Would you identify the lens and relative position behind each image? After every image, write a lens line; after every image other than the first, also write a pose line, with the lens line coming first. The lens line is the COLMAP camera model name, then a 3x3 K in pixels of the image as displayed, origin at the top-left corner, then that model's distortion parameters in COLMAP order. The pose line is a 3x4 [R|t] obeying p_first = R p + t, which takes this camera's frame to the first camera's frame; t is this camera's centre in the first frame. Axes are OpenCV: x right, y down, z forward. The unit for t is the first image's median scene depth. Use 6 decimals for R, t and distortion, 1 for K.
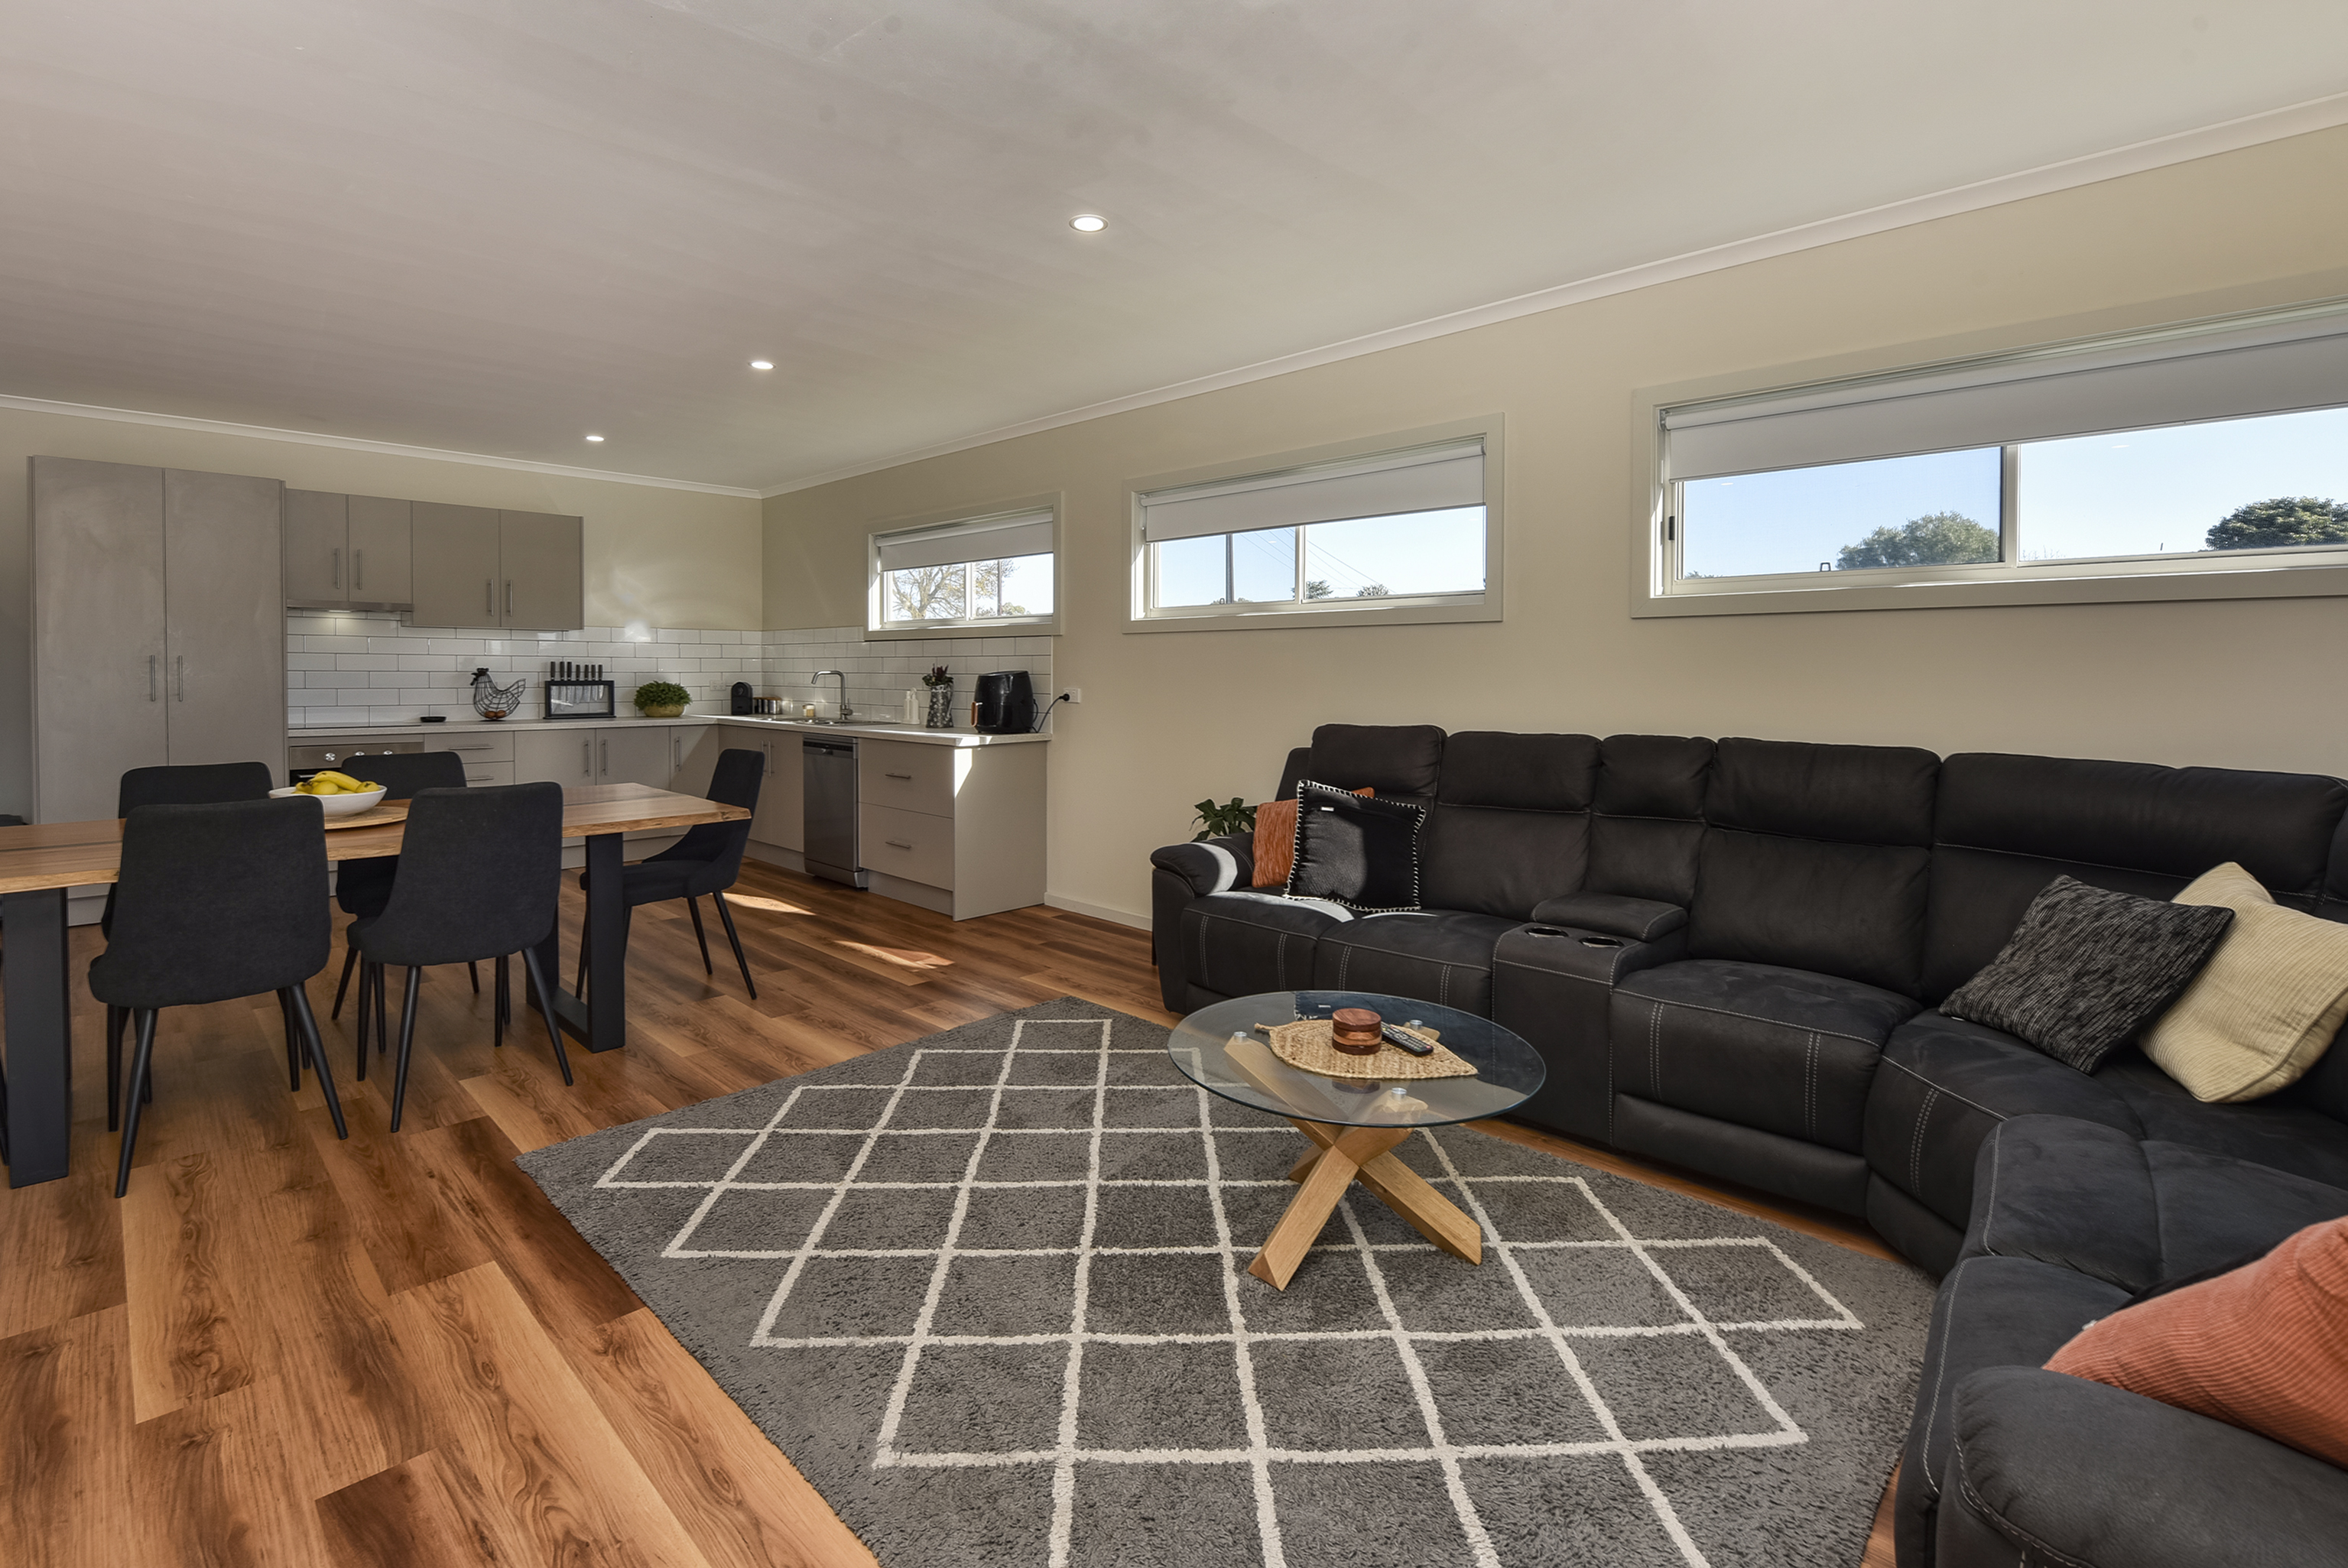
lens RADIAL K [[1036.0, 0, 1139.9], [0, 1036.0, 707.7], [0, 0, 1]] dist [-0.015666, -0.002654]
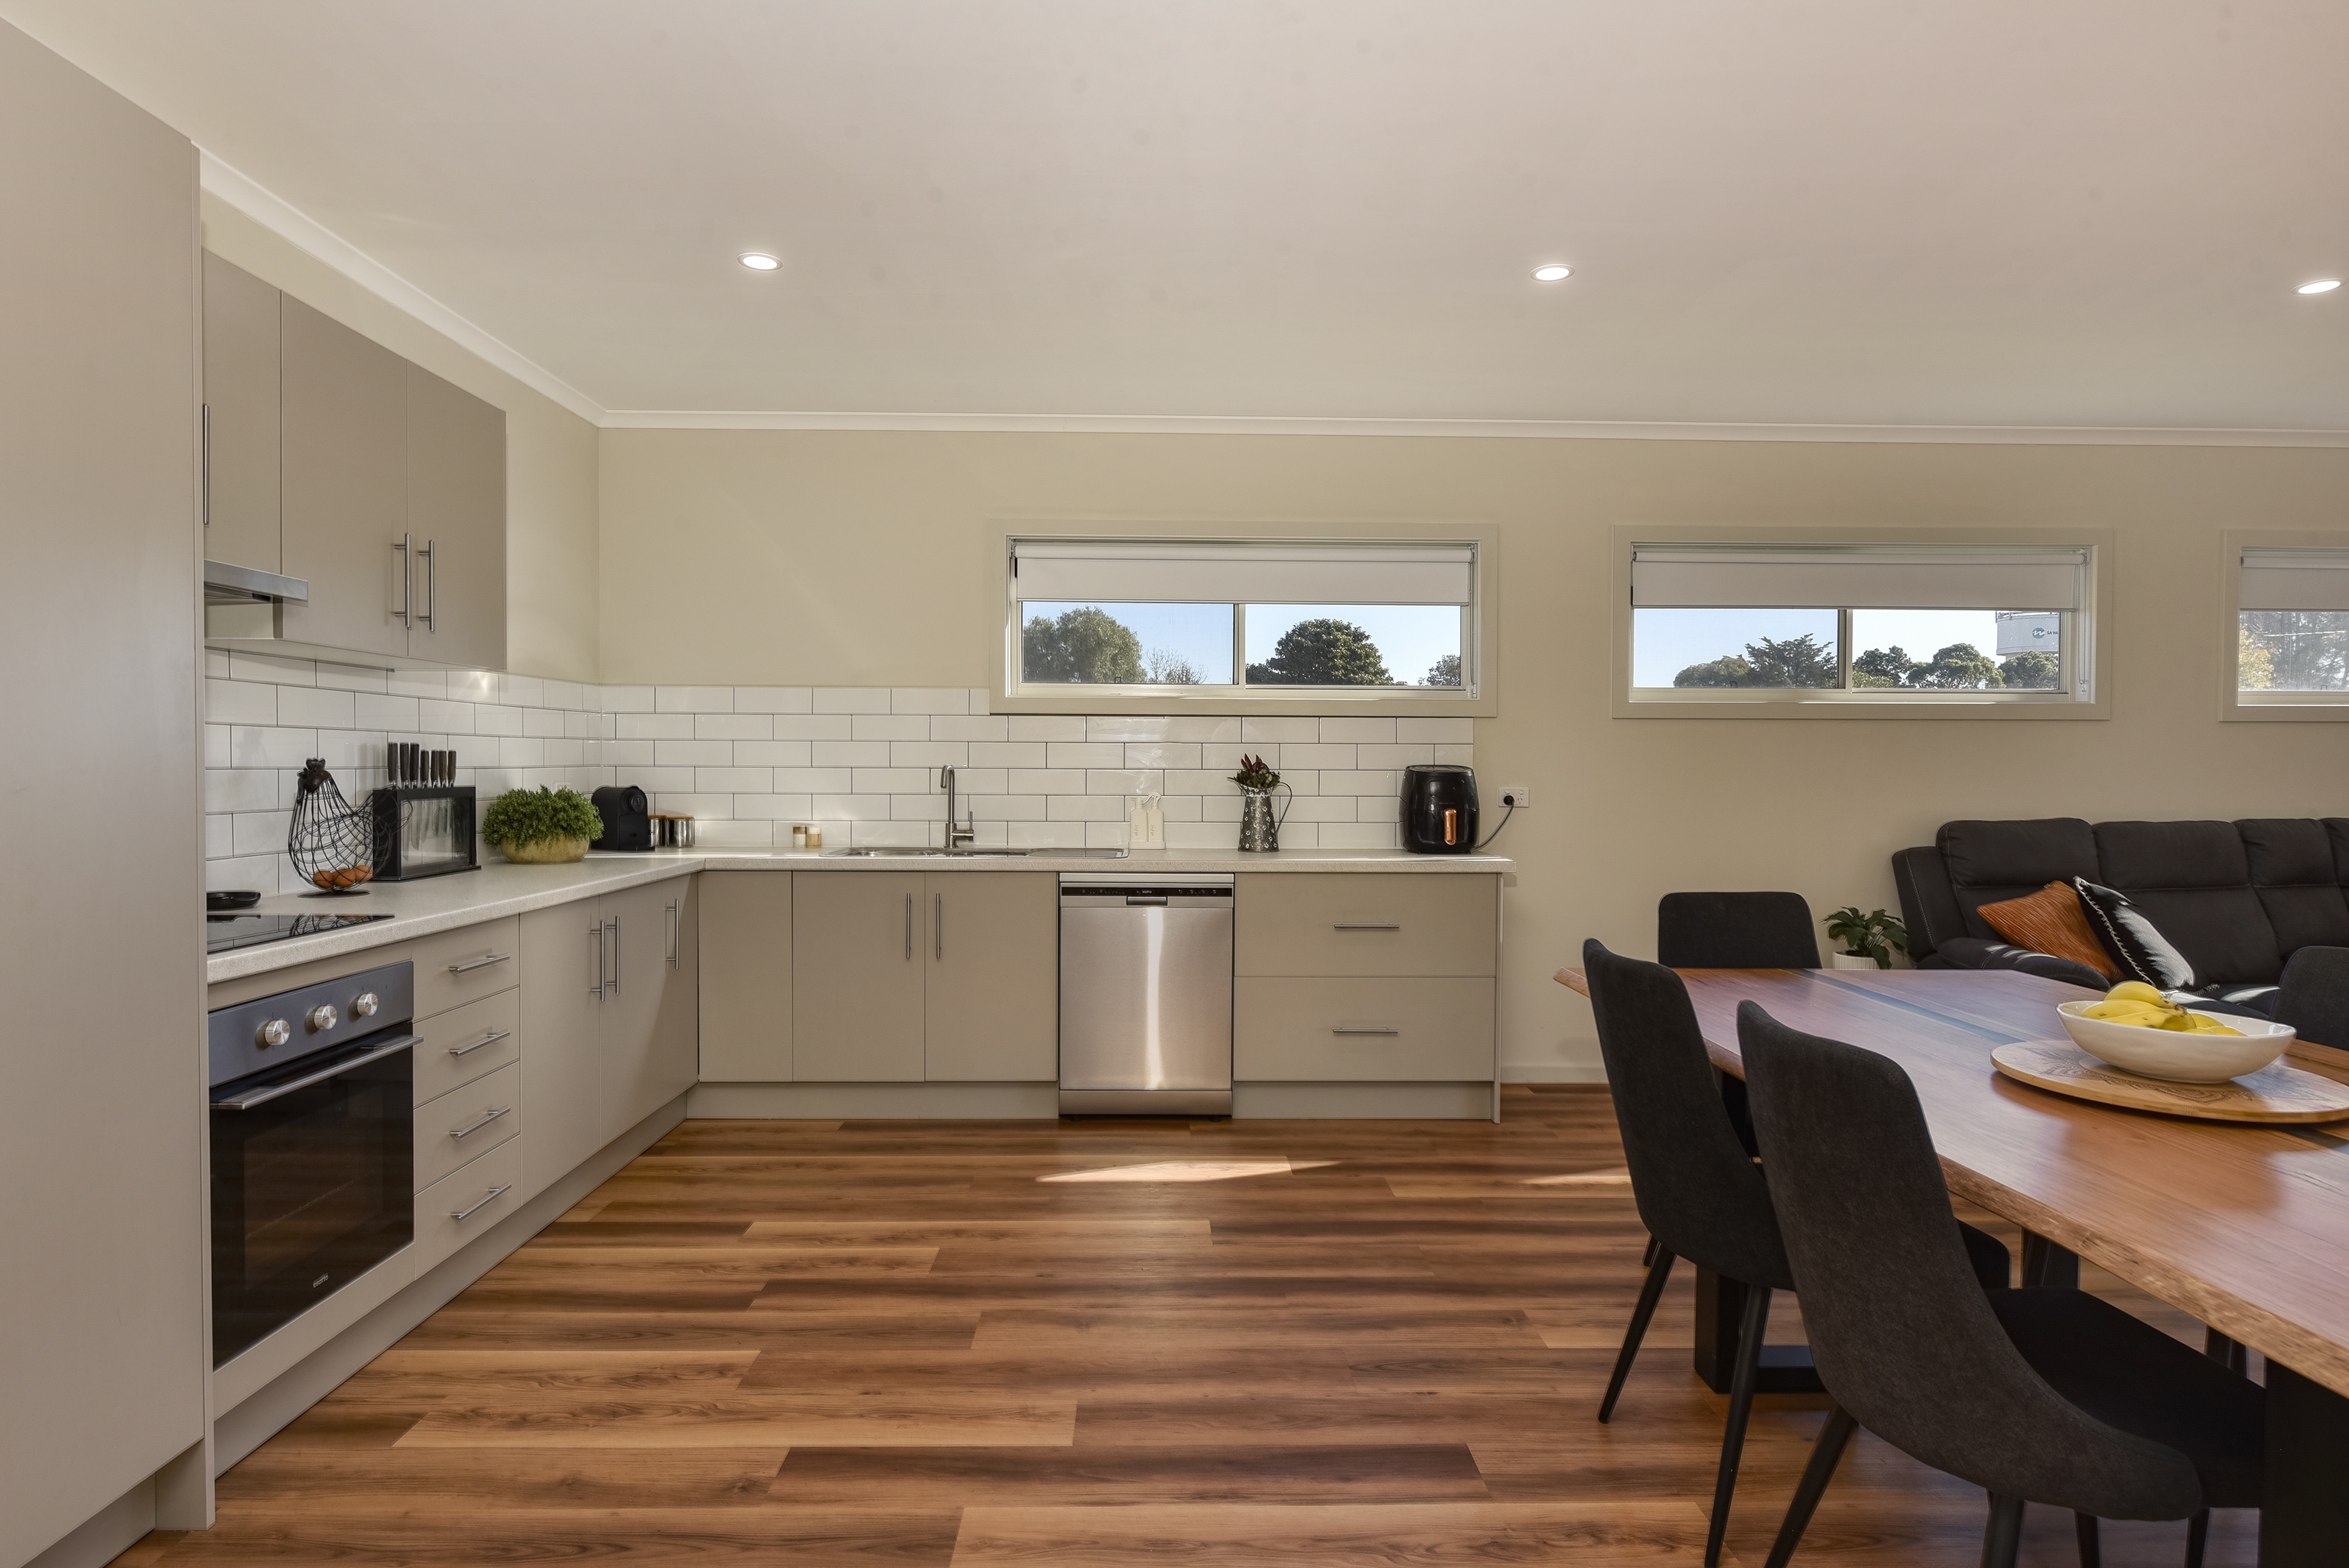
lens RADIAL K [[1289.2, 0, 1166.0], [0, 1289.2, 763.7], [0, 0, 1]] dist [-0.005305, 0.004057]
pose [[0.701836, -0.001424, 0.712337, -0.890620], [0.025275, 0.999418, -0.022904, -0.020550], [-0.711890, 0.034080, 0.701463, 0.515120]]
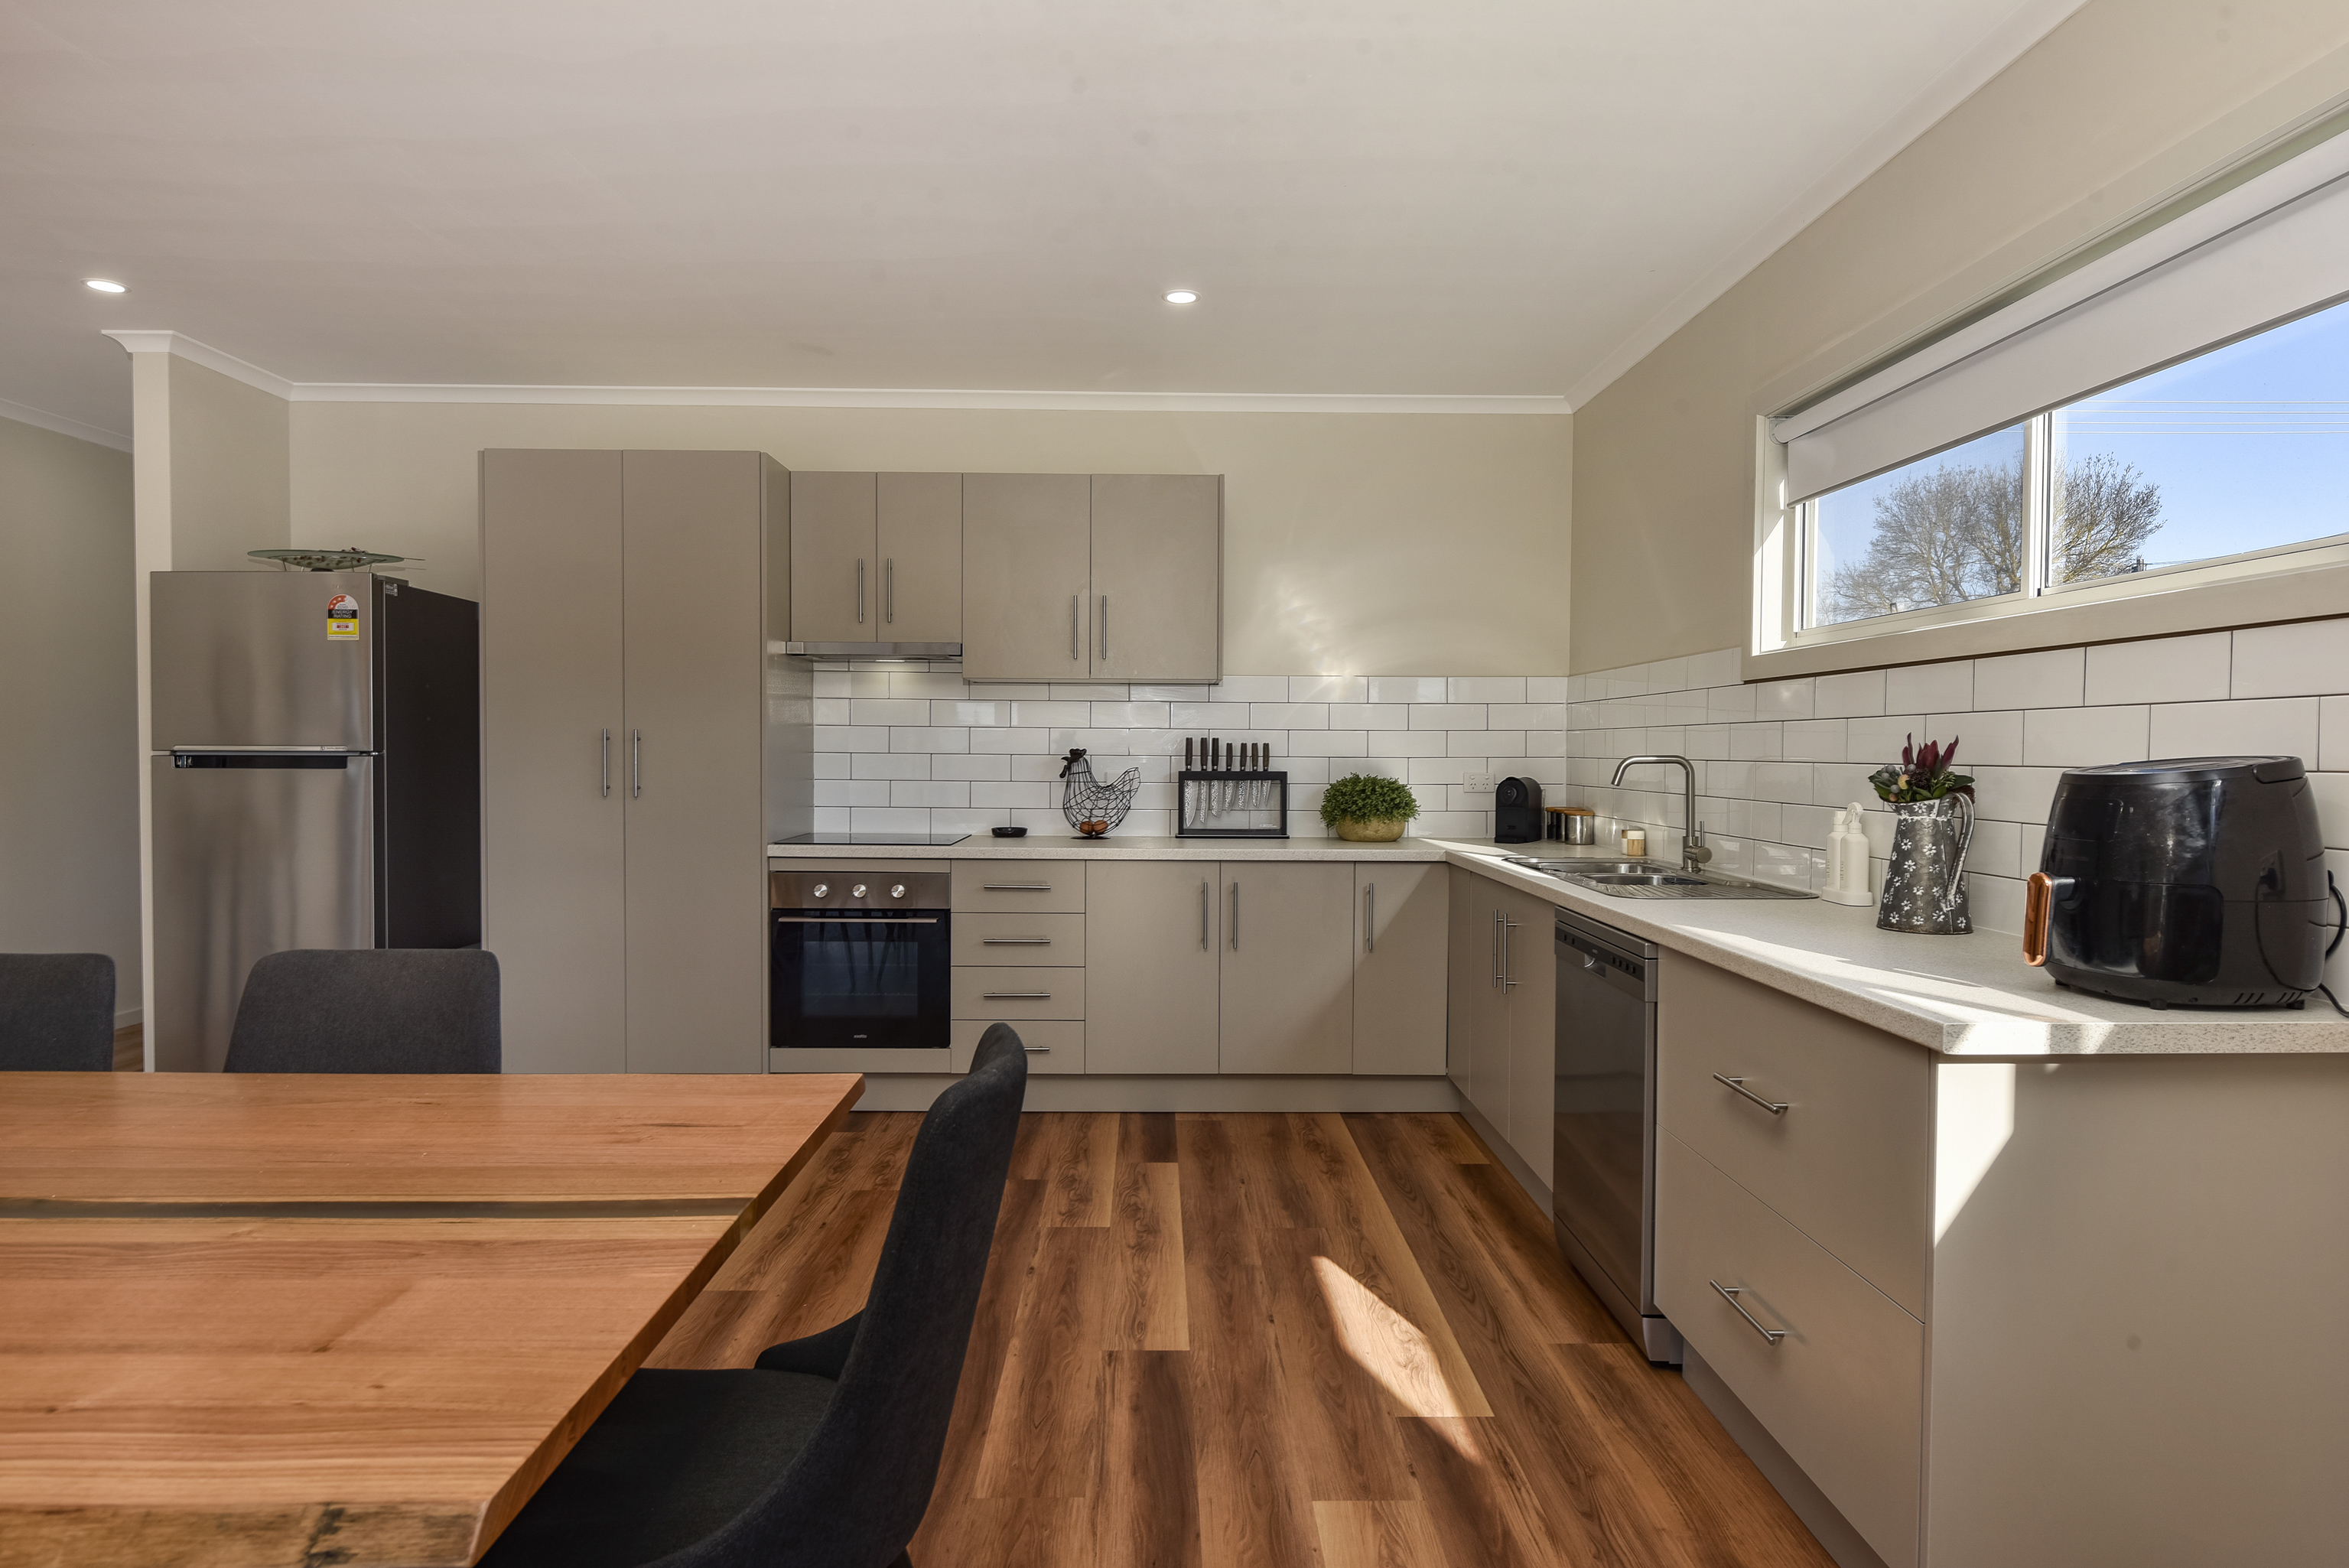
lens RADIAL K [[1289.2, 0, 1174.3], [0, 1289.2, 769.2], [0, 0, 1]] dist [-0.005305, 0.004057]
pose [[0.708986, 0.010107, -0.705150, -0.084061], [-0.029558, 0.999445, -0.015393, -0.019924], [0.704602, 0.031756, 0.708891, 0.599105]]
